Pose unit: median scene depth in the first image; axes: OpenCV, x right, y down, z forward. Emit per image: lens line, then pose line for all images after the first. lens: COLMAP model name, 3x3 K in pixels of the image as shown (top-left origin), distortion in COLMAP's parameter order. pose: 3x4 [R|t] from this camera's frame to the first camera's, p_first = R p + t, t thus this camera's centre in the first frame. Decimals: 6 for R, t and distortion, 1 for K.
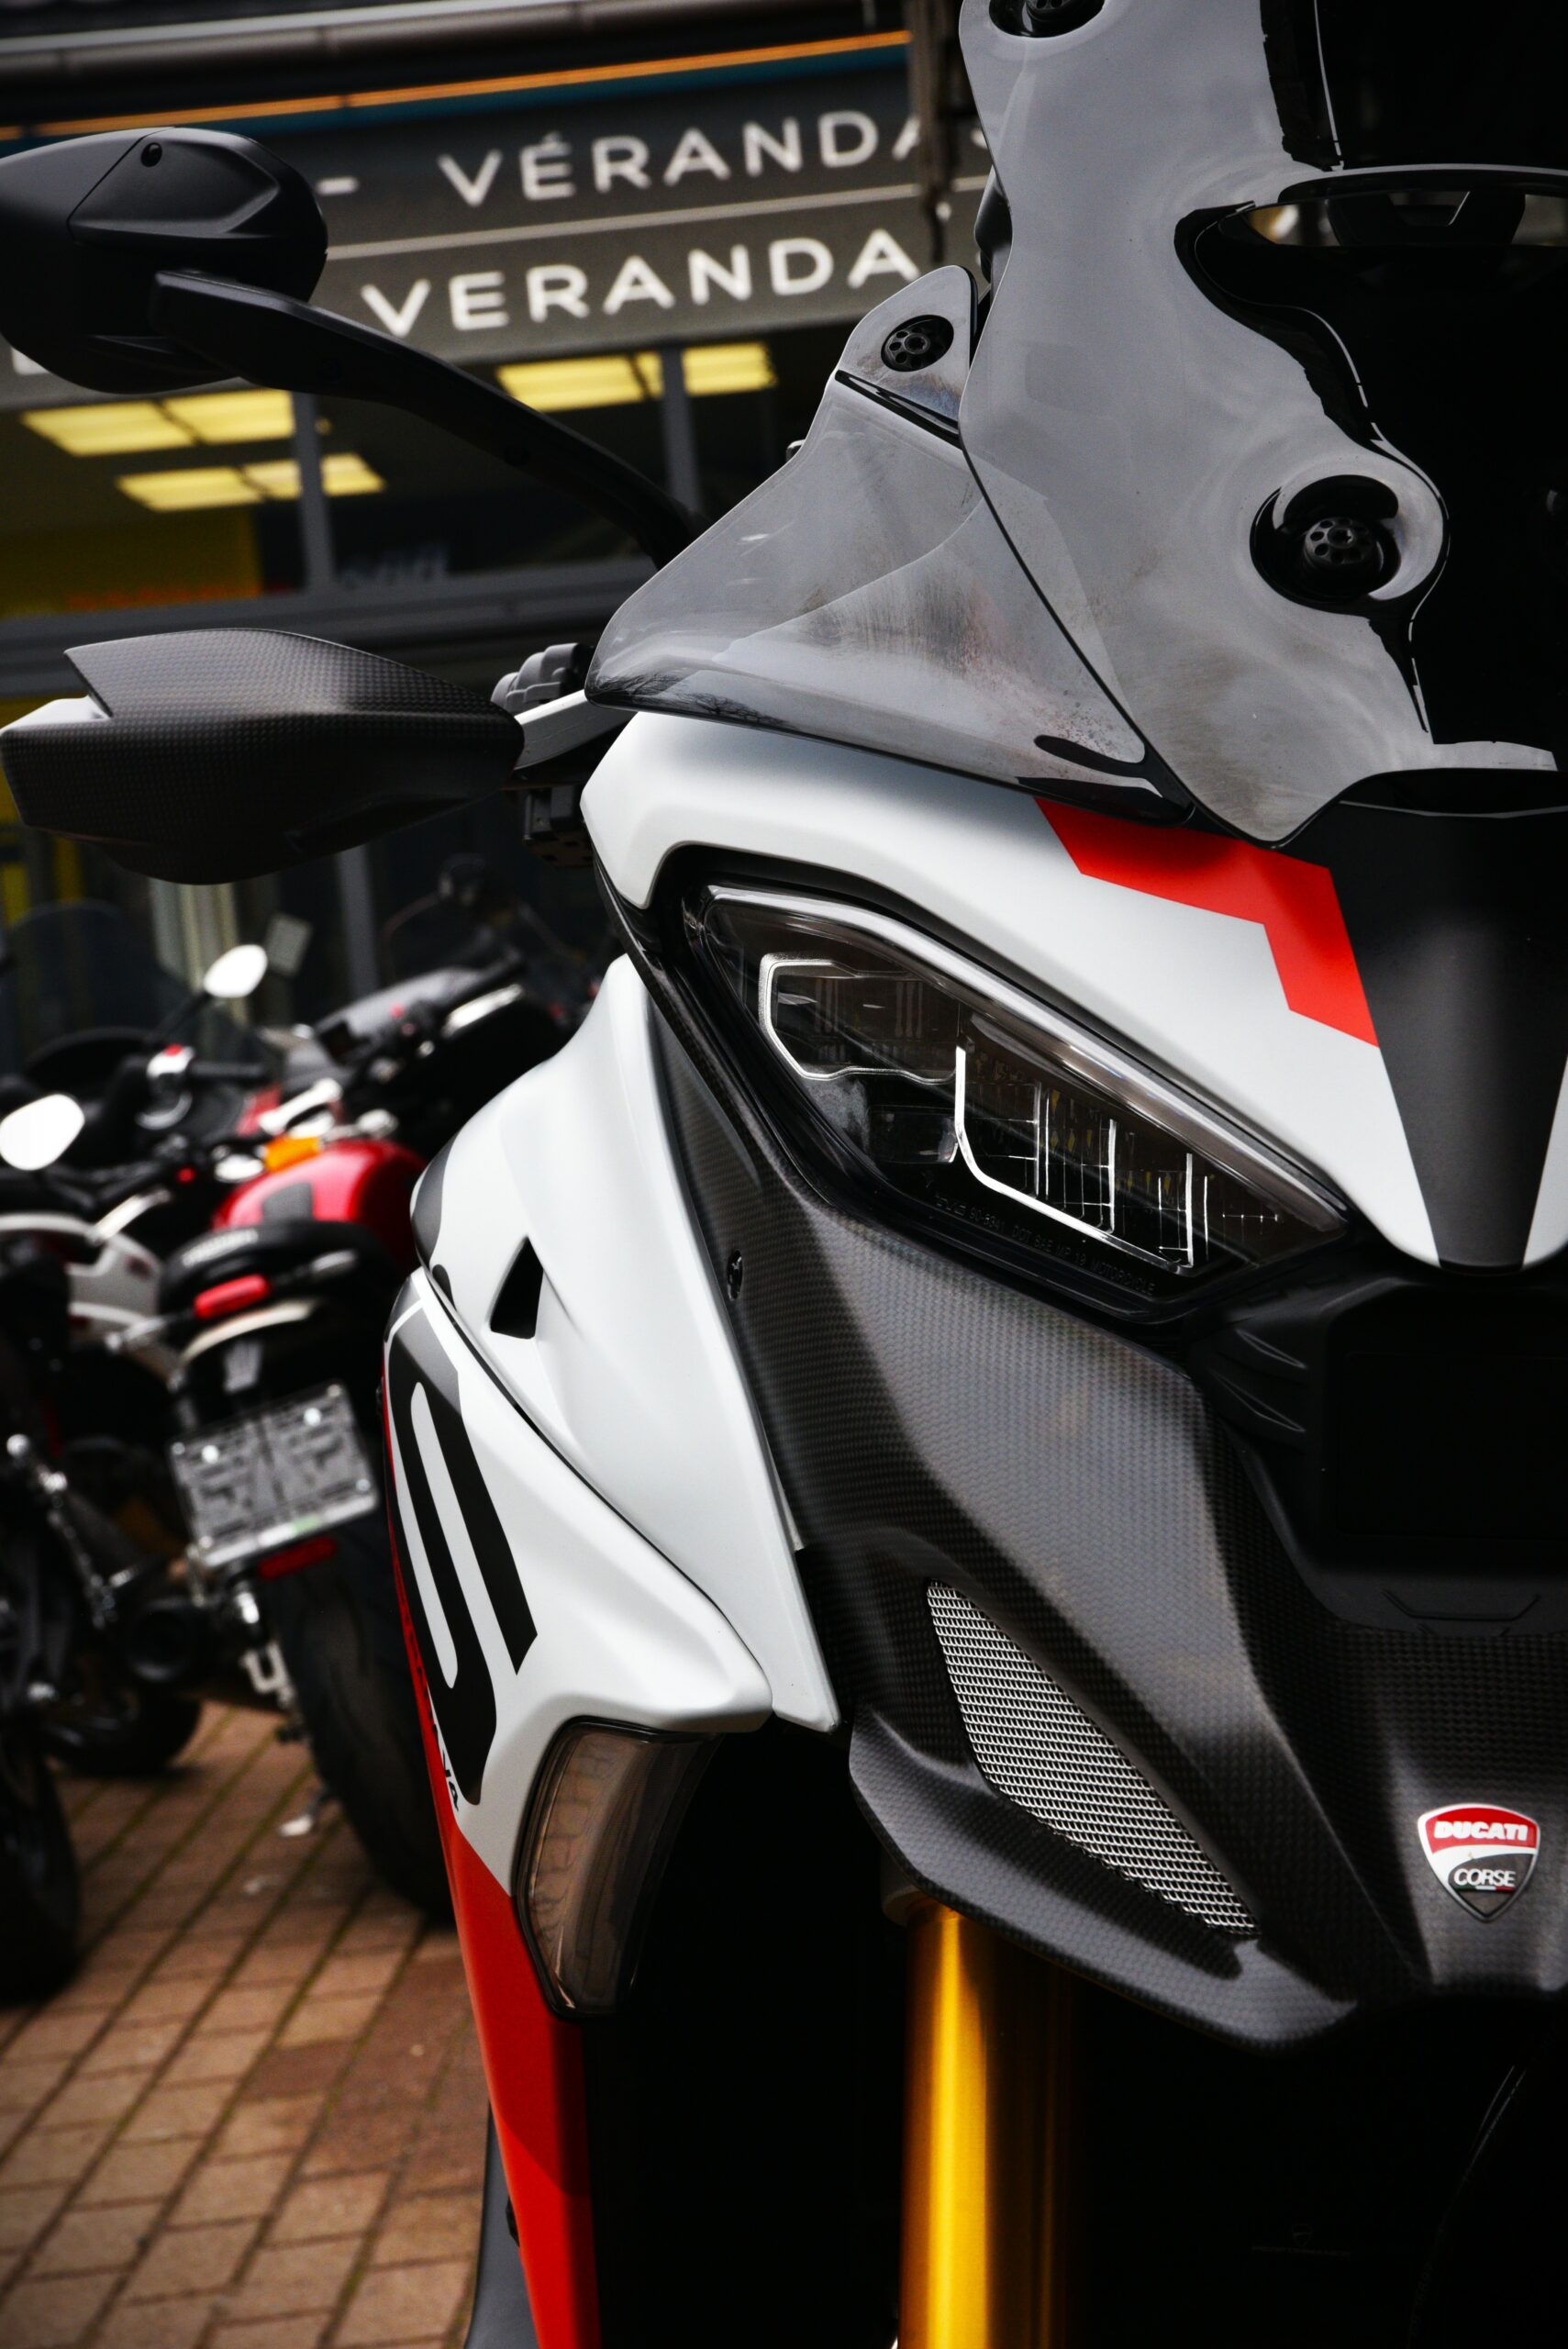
lens RADIAL K [[4627.8, 0, 782.1], [0, 4627.8, 1170.4], [0, 0, 1]] dist [0.266070, 0.000000]
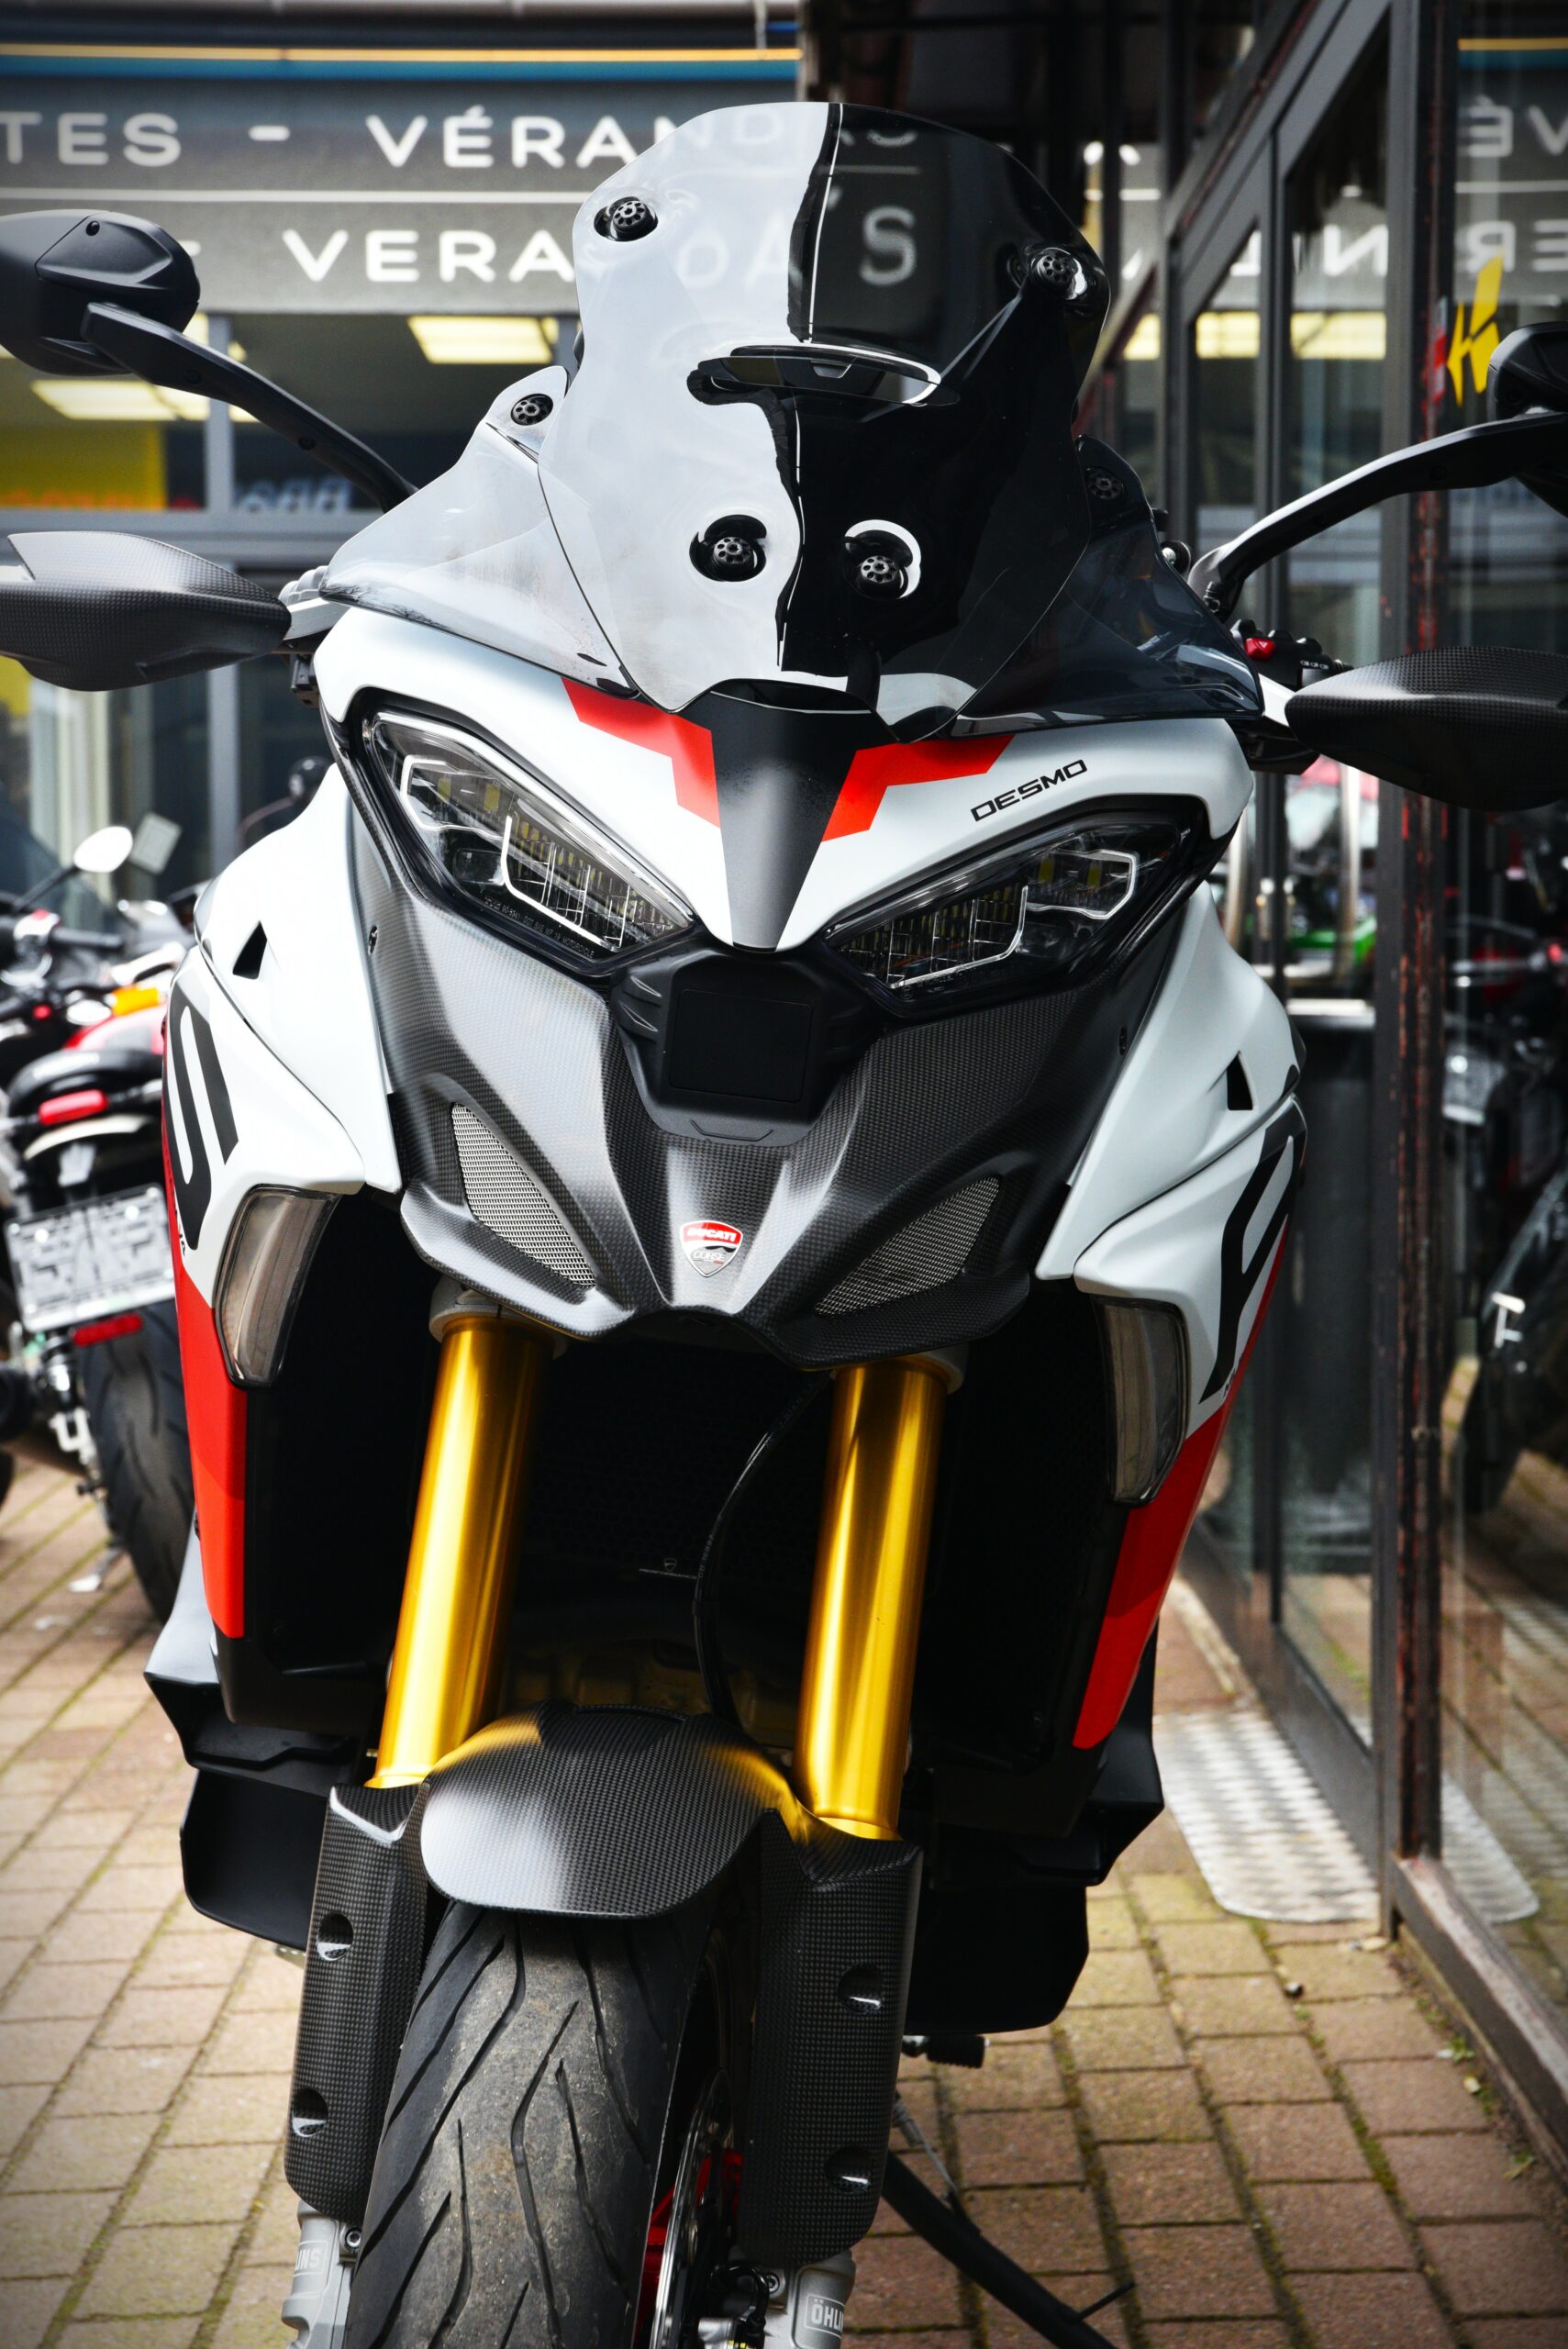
lens RADIAL K [[4627.8, 0, 790.4], [0, 4627.8, 1187.7], [0, 0, 1]] dist [0.266070, 0.000000]
pose [[0.994654, 0.097378, 0.034354, 0.030461], [-0.097682, 0.995191, 0.007292, 0.028038], [-0.033479, -0.010608, 0.999383, -0.236256]]
